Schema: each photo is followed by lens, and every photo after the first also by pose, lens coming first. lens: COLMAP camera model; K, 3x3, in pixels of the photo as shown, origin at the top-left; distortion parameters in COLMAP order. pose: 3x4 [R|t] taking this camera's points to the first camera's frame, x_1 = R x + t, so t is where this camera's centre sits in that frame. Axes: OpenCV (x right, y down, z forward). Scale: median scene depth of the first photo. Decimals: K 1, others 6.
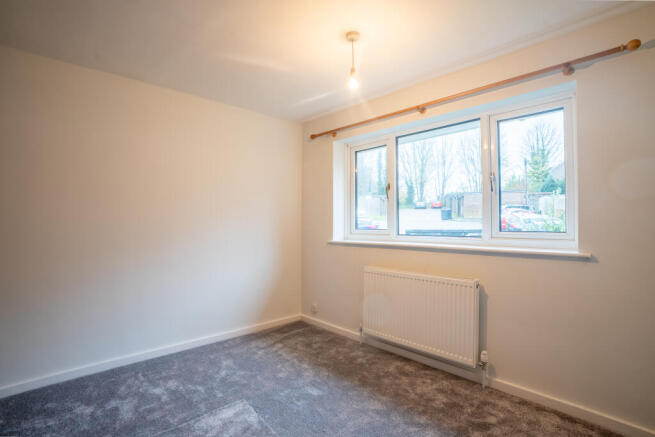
lens RADIAL K [[318.0, 0, 321.1], [0, 318.0, 217.8], [0, 0, 1]] dist [-0.068876, 0.026471]
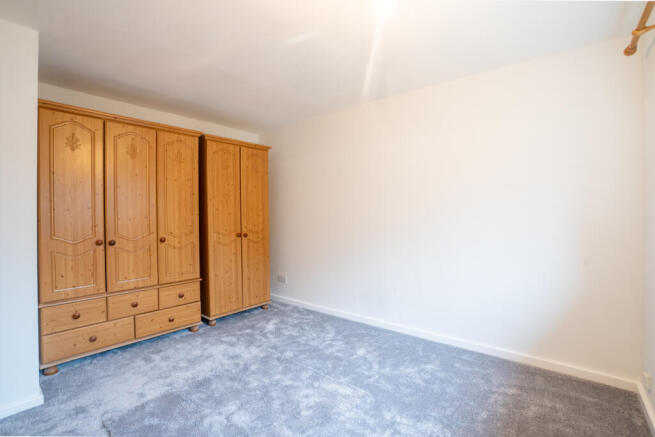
lens RADIAL K [[307.2, 0, 317.5], [0, 307.2, 217.6], [0, 0, 1]] dist [-0.039988, 0.001110]
pose [[0.101554, -0.002311, -0.994827, 0.467107], [0.010574, 0.999943, -0.001243, 0.033510], [0.994774, -0.010393, 0.101573, 0.537828]]
